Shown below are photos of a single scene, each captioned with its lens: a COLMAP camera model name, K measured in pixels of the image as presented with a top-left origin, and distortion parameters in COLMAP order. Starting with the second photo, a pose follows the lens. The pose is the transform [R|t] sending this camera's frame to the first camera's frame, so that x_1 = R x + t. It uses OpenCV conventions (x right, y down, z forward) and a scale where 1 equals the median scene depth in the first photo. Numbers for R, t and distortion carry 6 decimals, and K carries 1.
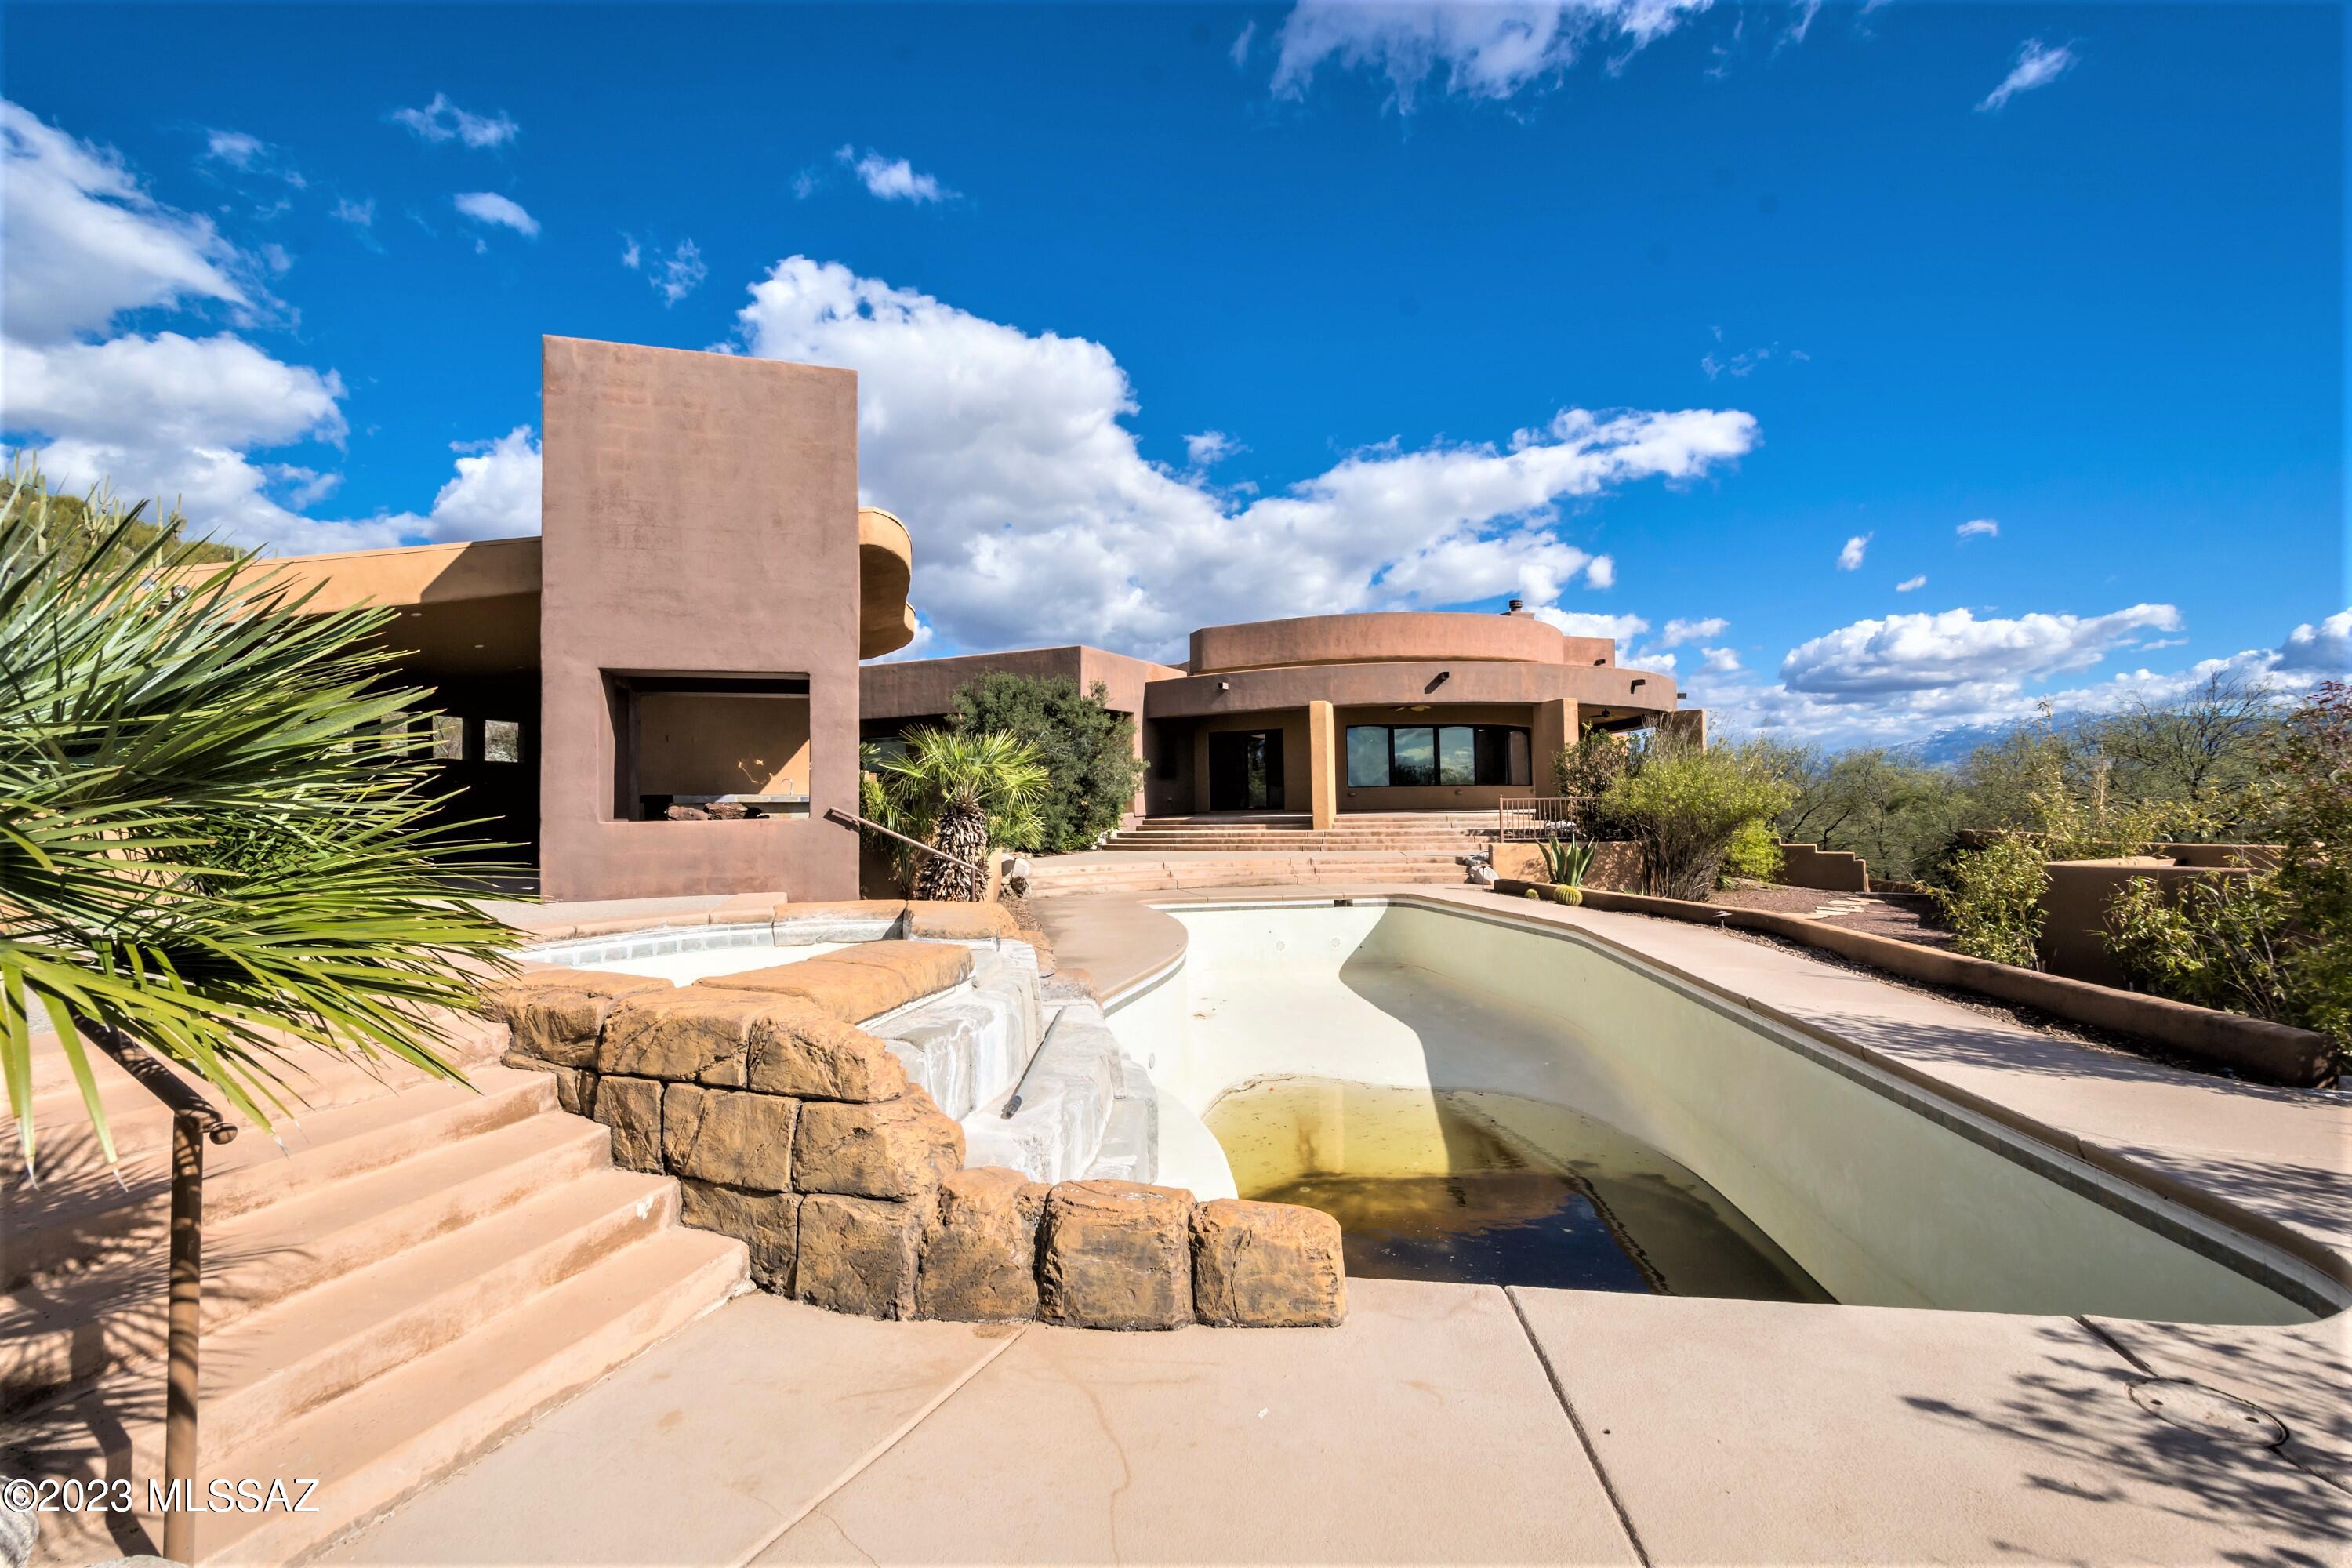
lens RADIAL K [[1019.2, 0, 1171.5], [0, 1019.2, 772.2], [0, 0, 1]] dist [-0.000805, -0.000265]
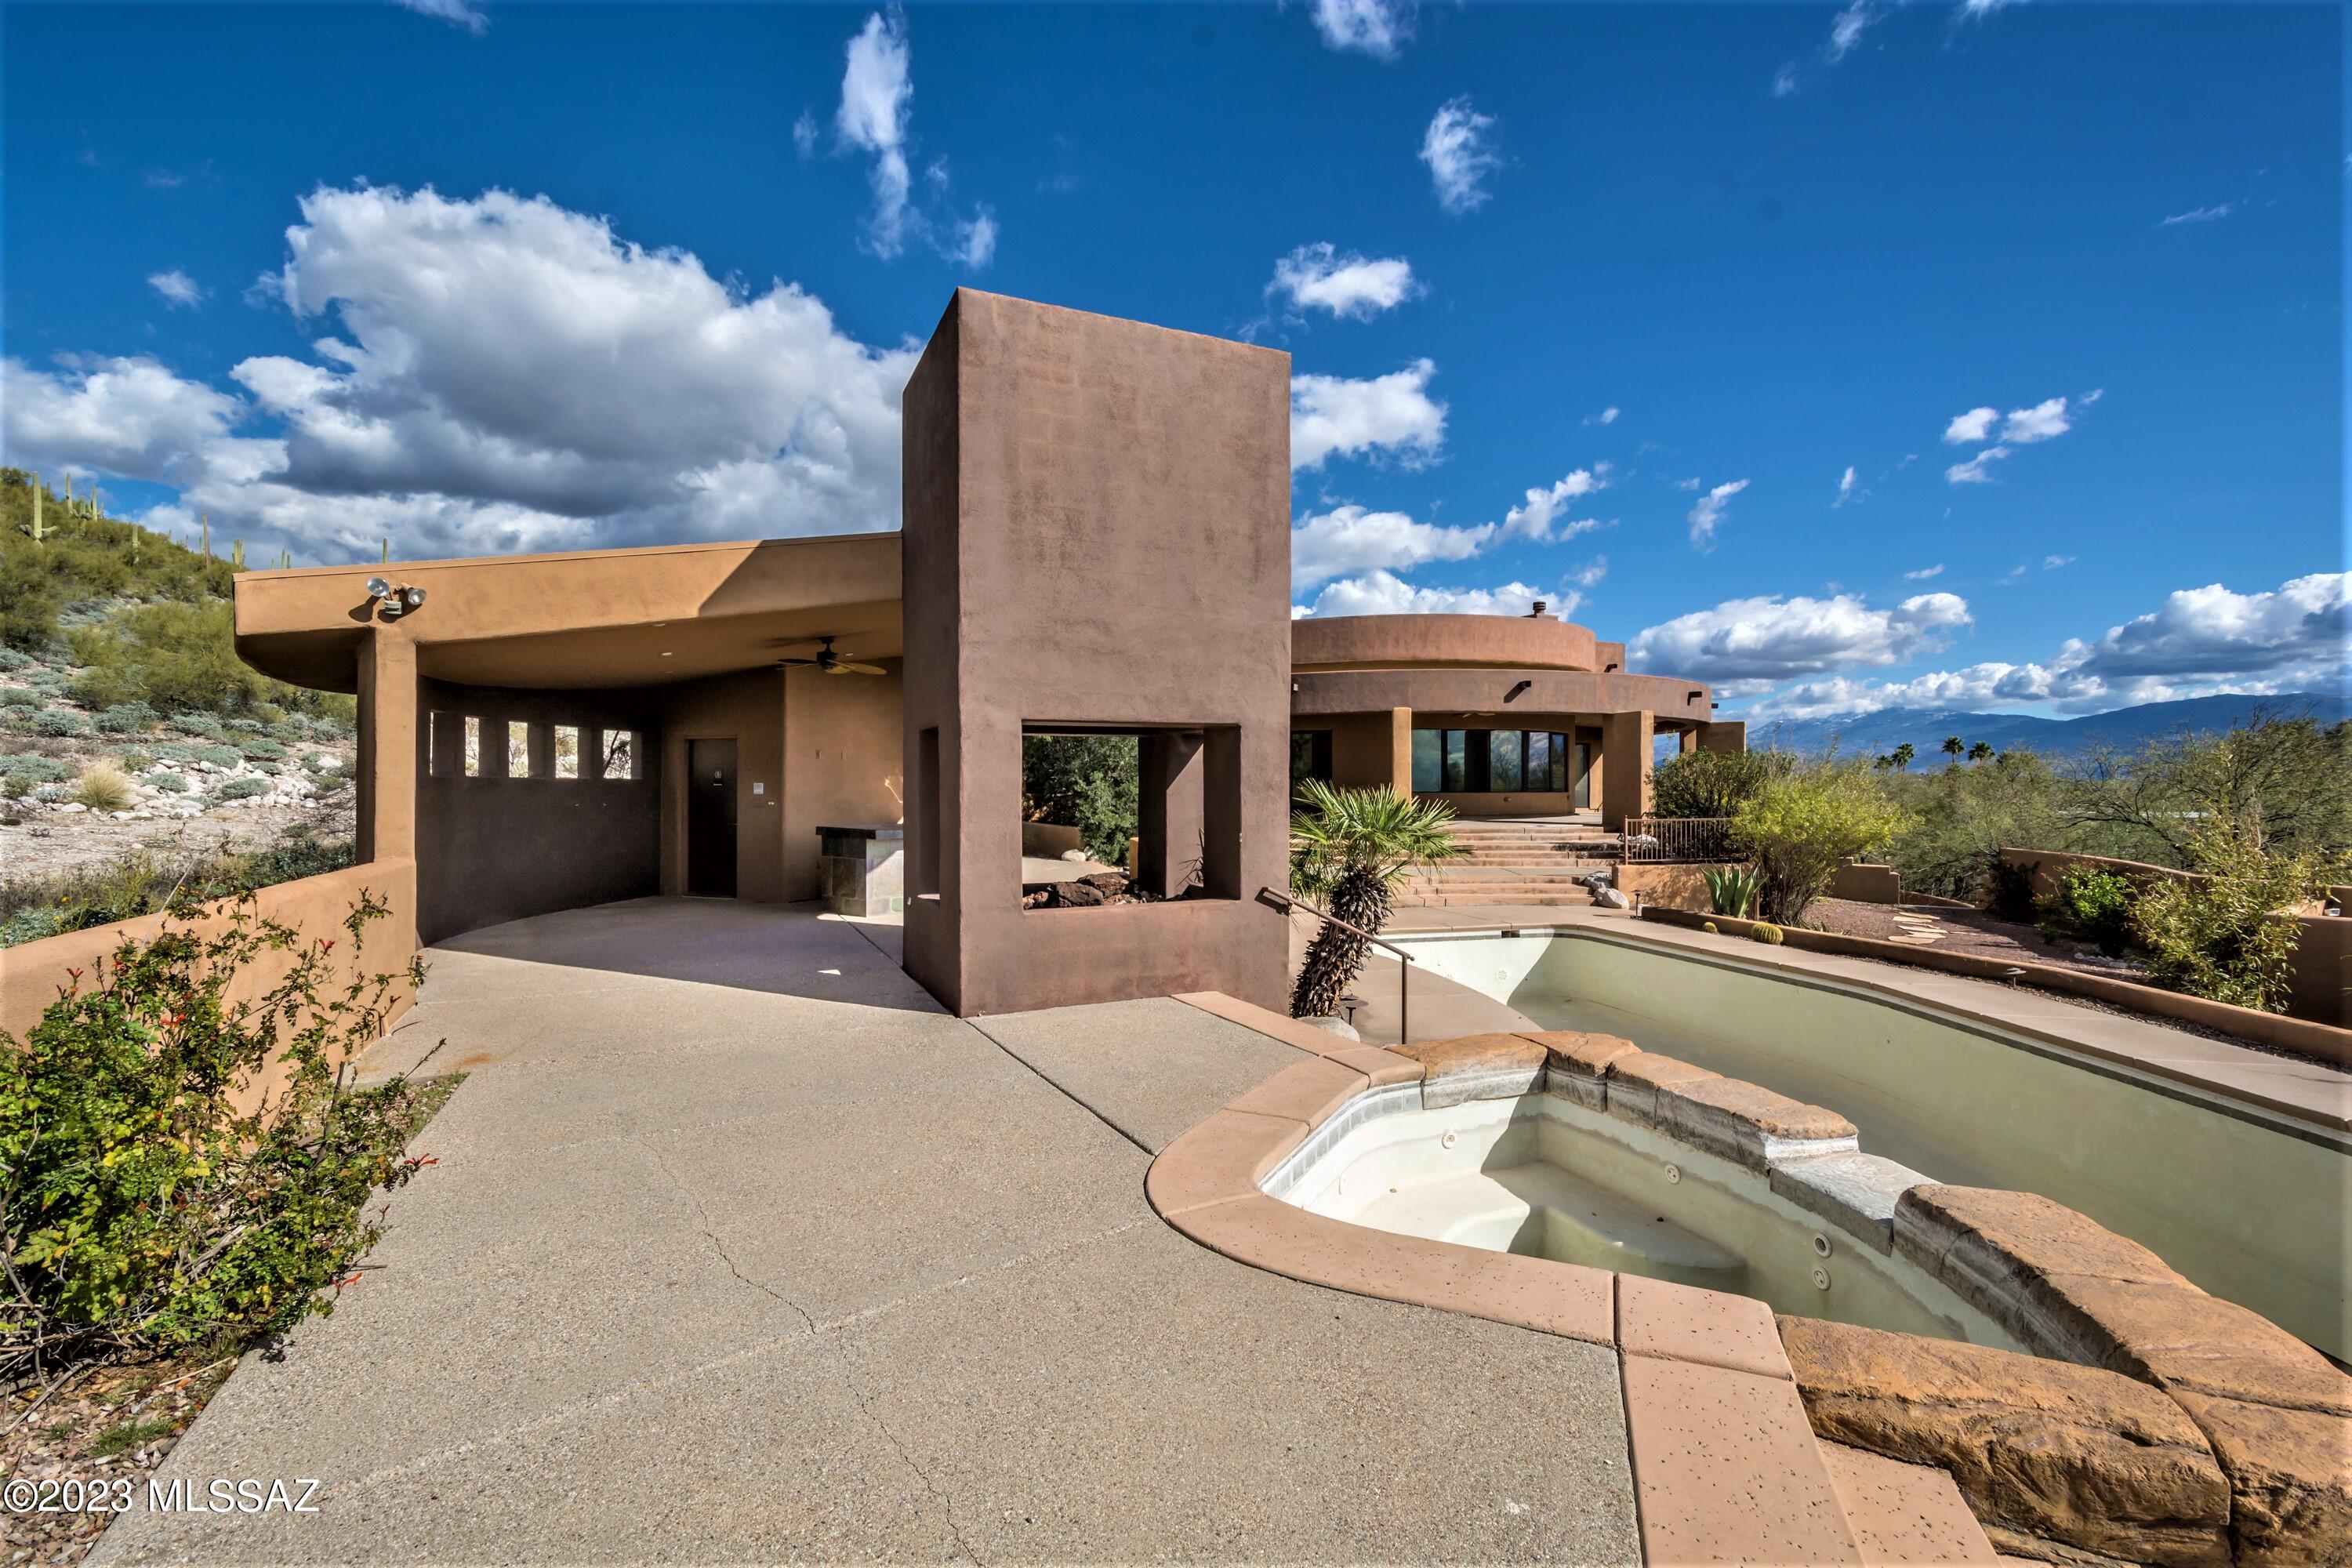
lens RADIAL K [[1019.2, 0, 1178.8], [0, 1019.2, 796.3], [0, 0, 1]] dist [-0.000805, -0.000265]
pose [[0.995174, 0.014759, 0.097012, -0.496834], [-0.019054, 0.998872, 0.043501, -0.076265], [-0.096260, -0.045140, 0.994332, 0.187782]]
